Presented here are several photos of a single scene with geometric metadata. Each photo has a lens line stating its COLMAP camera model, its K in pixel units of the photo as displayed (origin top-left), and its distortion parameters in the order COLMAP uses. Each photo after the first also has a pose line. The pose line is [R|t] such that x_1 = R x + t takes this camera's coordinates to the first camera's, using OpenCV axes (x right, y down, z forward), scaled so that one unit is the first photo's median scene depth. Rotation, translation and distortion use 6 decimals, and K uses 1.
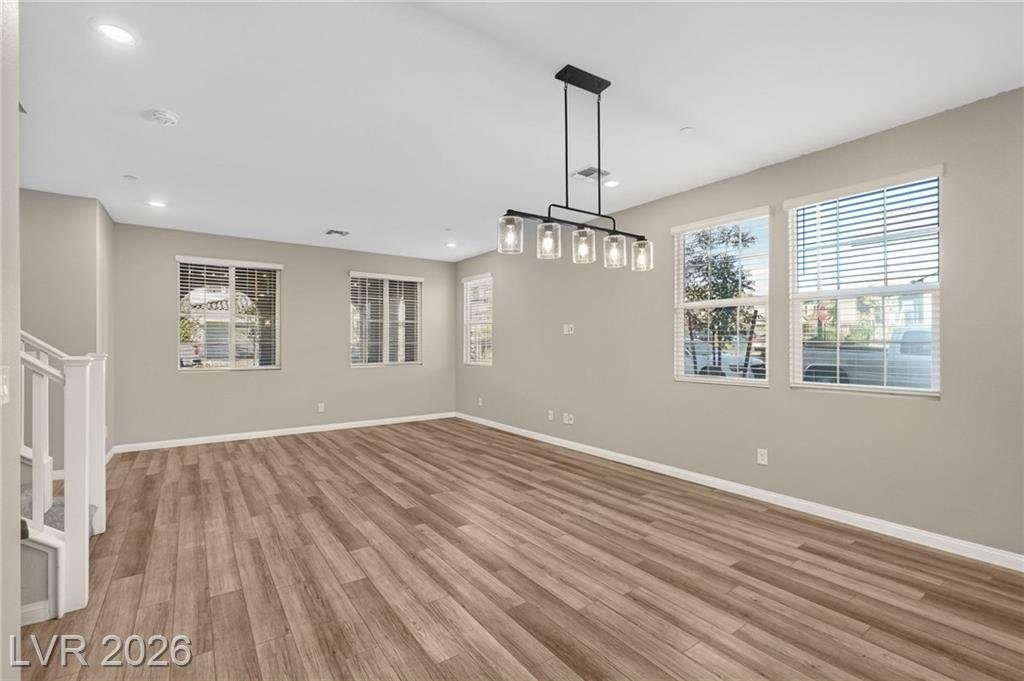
lens RADIAL K [[453.9, 0, 511.2], [0, 453.9, 343.8], [0, 0, 1]] dist [-0.003728, -0.000062]
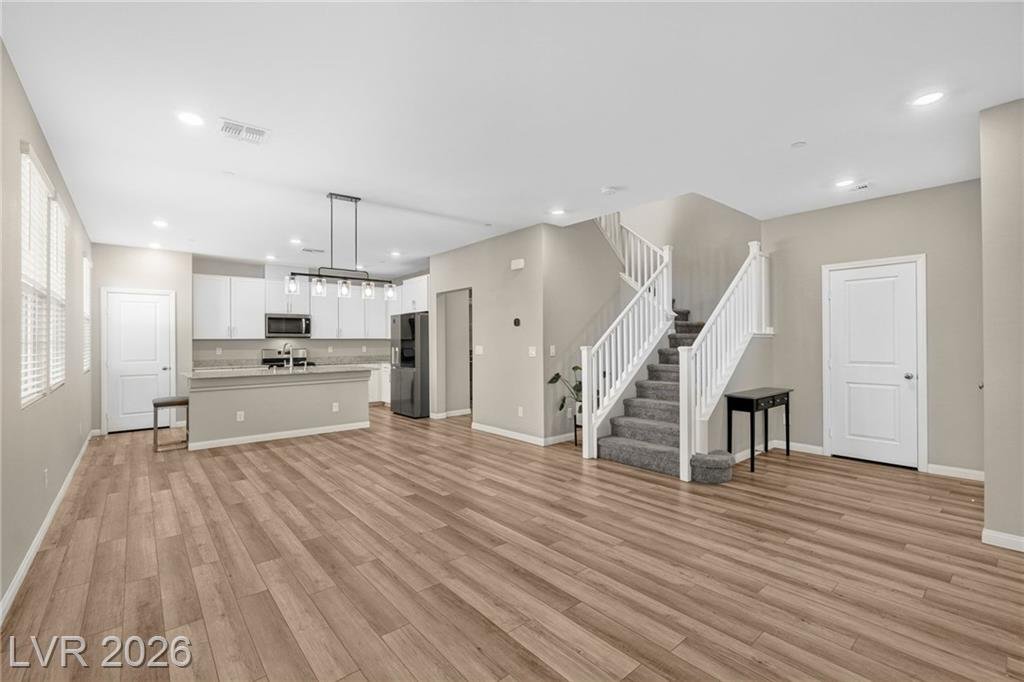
lens RADIAL K [[446.1, 0, 510.2], [0, 446.1, 339.9], [0, 0, 1]] dist [-0.001132, -0.000102]
pose [[-0.996582, 0.007265, -0.082284, -0.247681], [0.007624, 0.999963, -0.004053, 0.001712], [0.082251, -0.004667, -0.996601, 1.970780]]
